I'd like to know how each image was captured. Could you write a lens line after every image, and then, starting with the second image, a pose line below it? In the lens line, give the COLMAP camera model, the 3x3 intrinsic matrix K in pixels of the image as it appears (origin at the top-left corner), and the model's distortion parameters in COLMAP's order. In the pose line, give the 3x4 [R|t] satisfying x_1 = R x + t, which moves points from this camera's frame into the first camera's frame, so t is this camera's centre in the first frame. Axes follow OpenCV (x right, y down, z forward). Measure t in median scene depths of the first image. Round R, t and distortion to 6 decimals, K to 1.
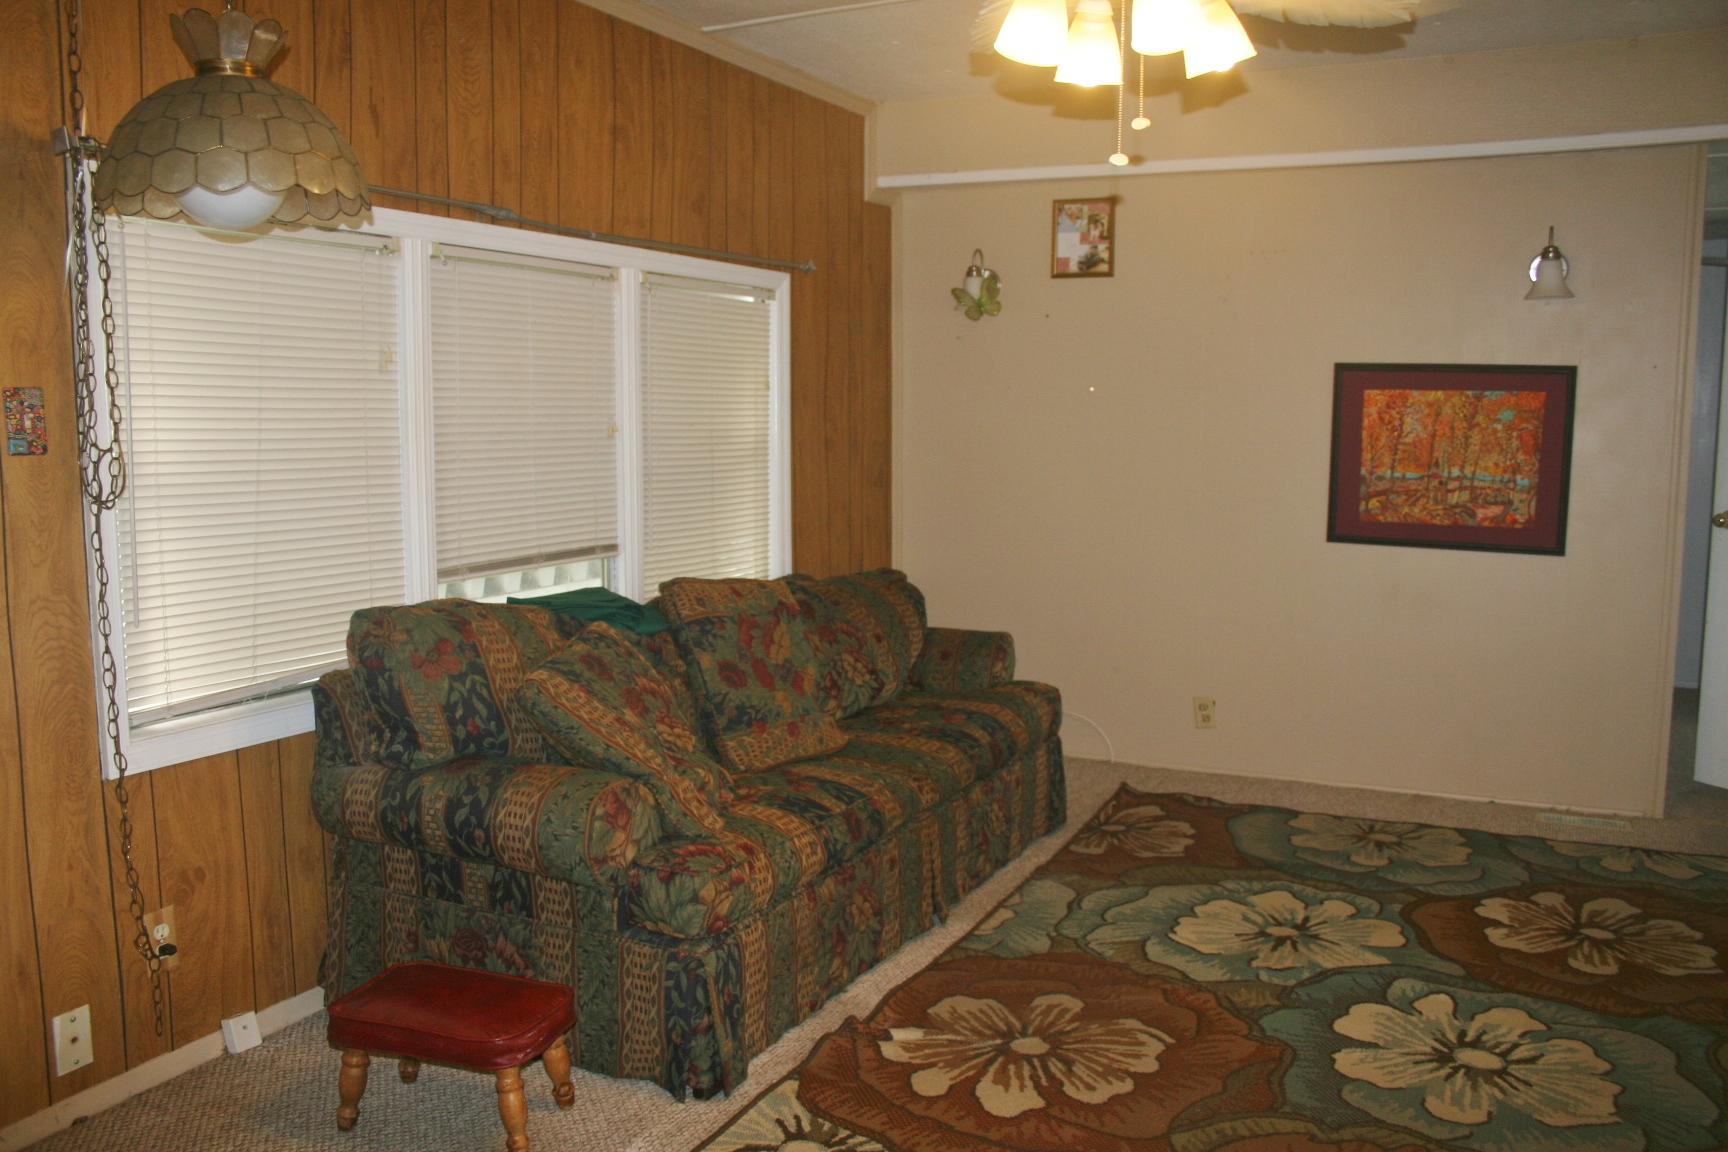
lens RADIAL K [[1421.9, 0, 857.6], [0, 1421.9, 582.4], [0, 0, 1]] dist [-0.147319, 0.117287]
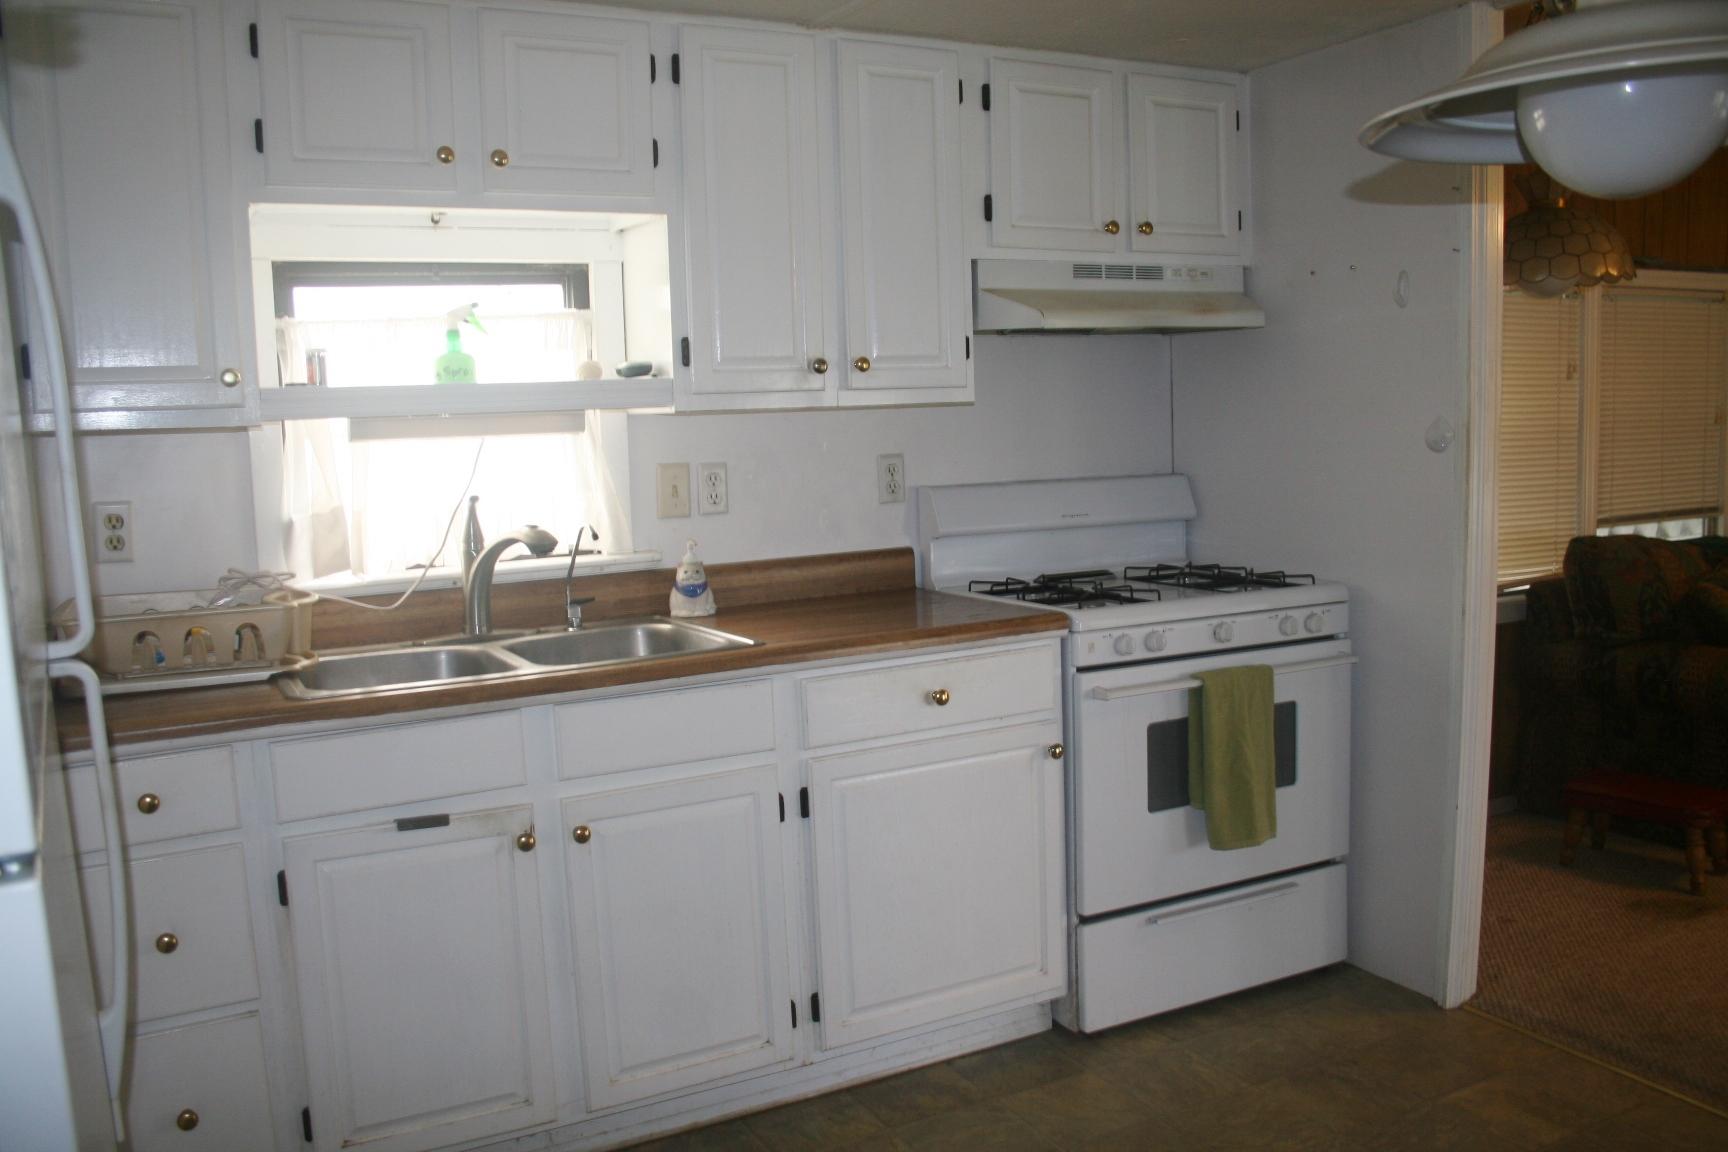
lens RADIAL K [[1421.9, 0, 857.6], [0, 1421.9, 582.4], [0, 0, 1]] dist [-0.147319, 0.117287]
pose [[0.811162, 0.040487, -0.583418, -0.106455], [-0.038494, 0.999134, 0.015816, 0.069575], [0.583553, 0.009629, 0.812018, -0.618286]]
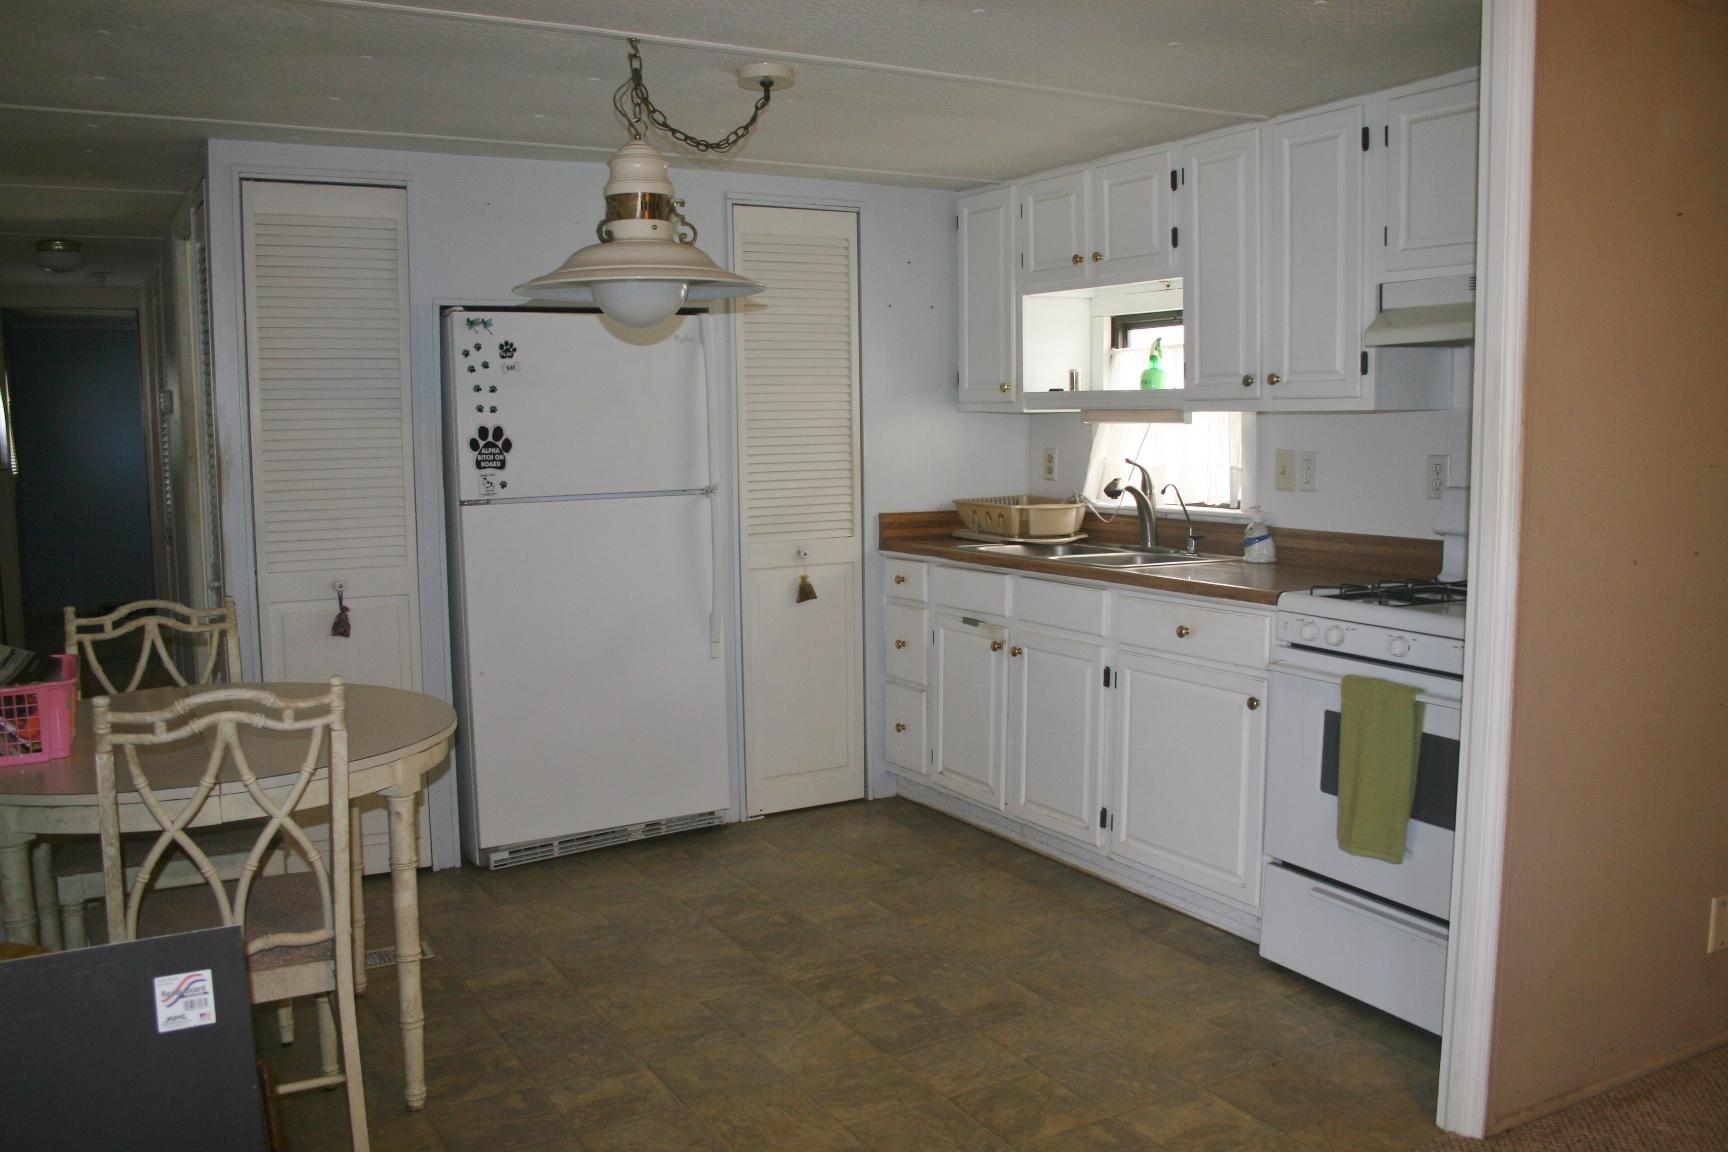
lens RADIAL K [[1421.9, 0, 857.6], [0, 1421.9, 582.4], [0, 0, 1]] dist [-0.147319, 0.117287]
pose [[-0.557108, 0.098025, -0.824635, 0.586823], [-0.094561, 0.979062, 0.180265, -0.083568], [0.825039, 0.178406, -0.536174, 0.618016]]
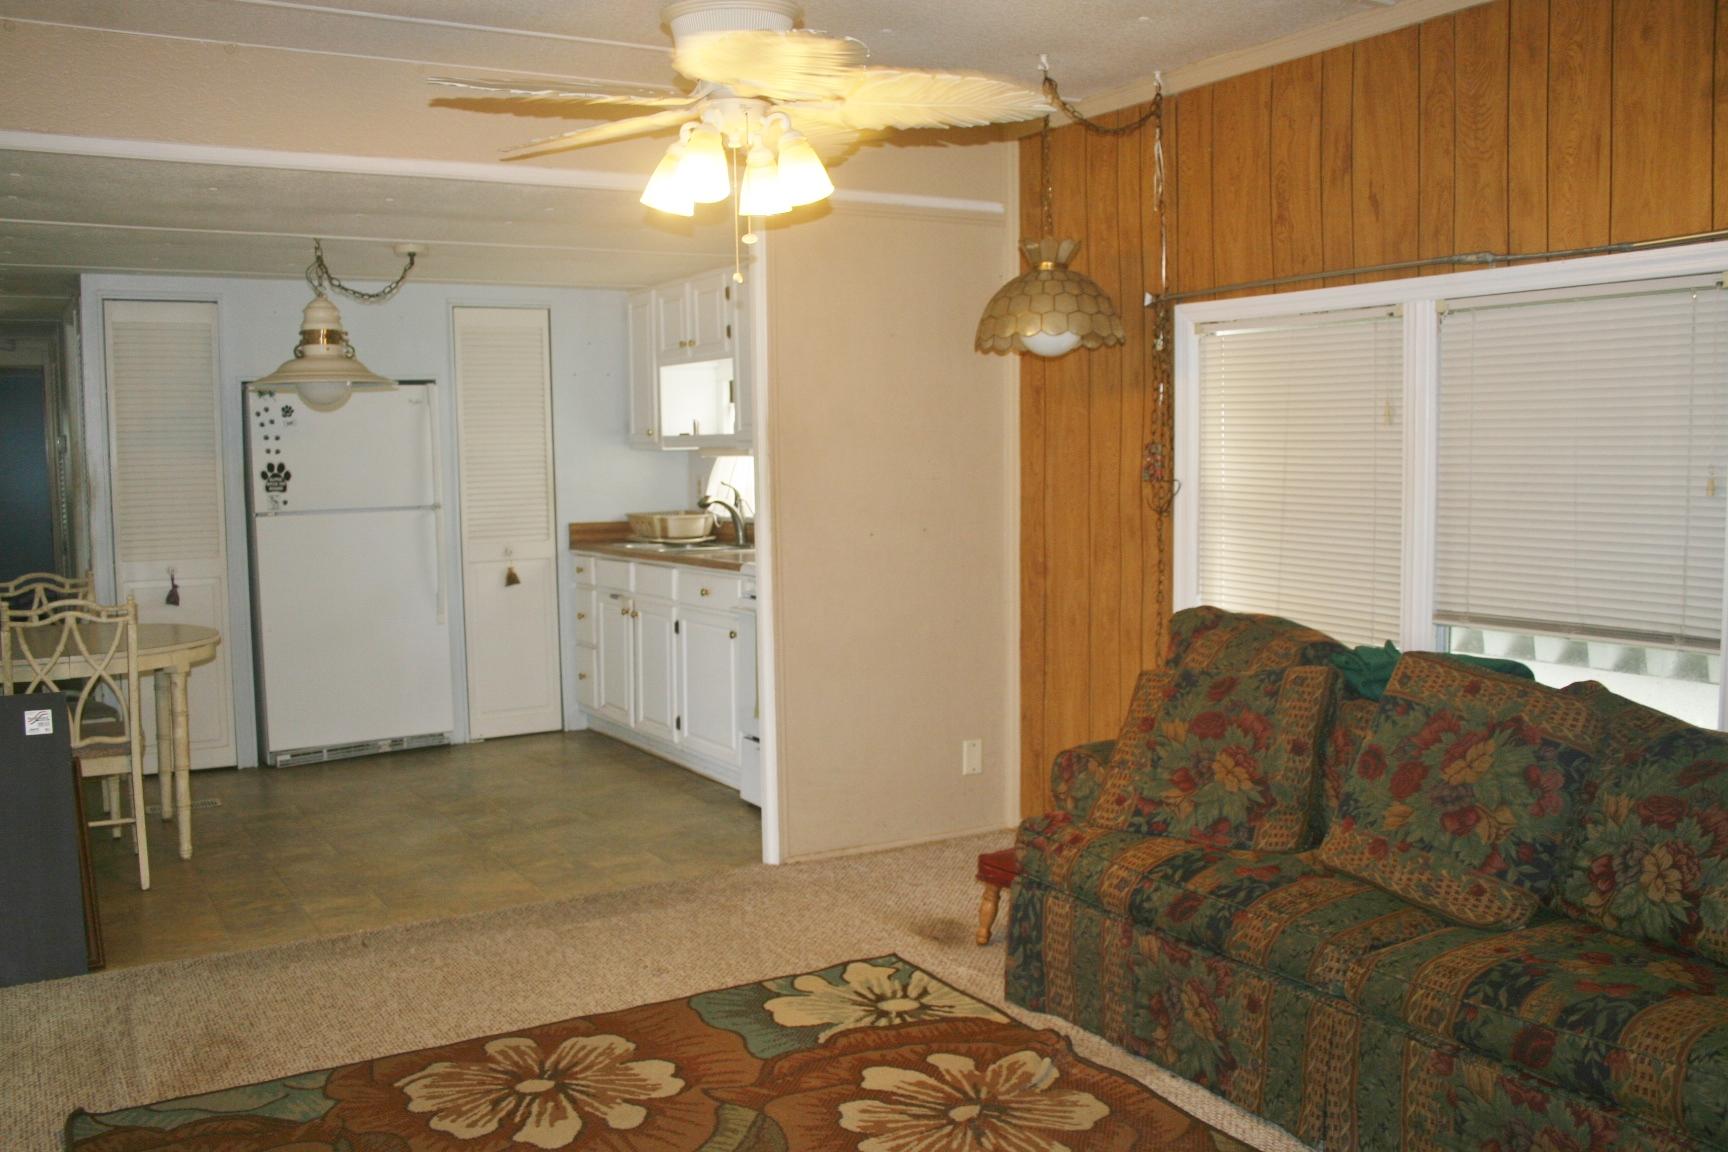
lens RADIAL K [[1427.8, 0, 806.2], [0, 1427.8, 574.8], [0, 0, 1]] dist [-0.135327, 0.121000]
pose [[-0.543284, 0.078401, -0.835880, 0.939884], [-0.090831, 0.984297, 0.151357, -0.171306], [0.834621, 0.158153, -0.527632, 1.313037]]
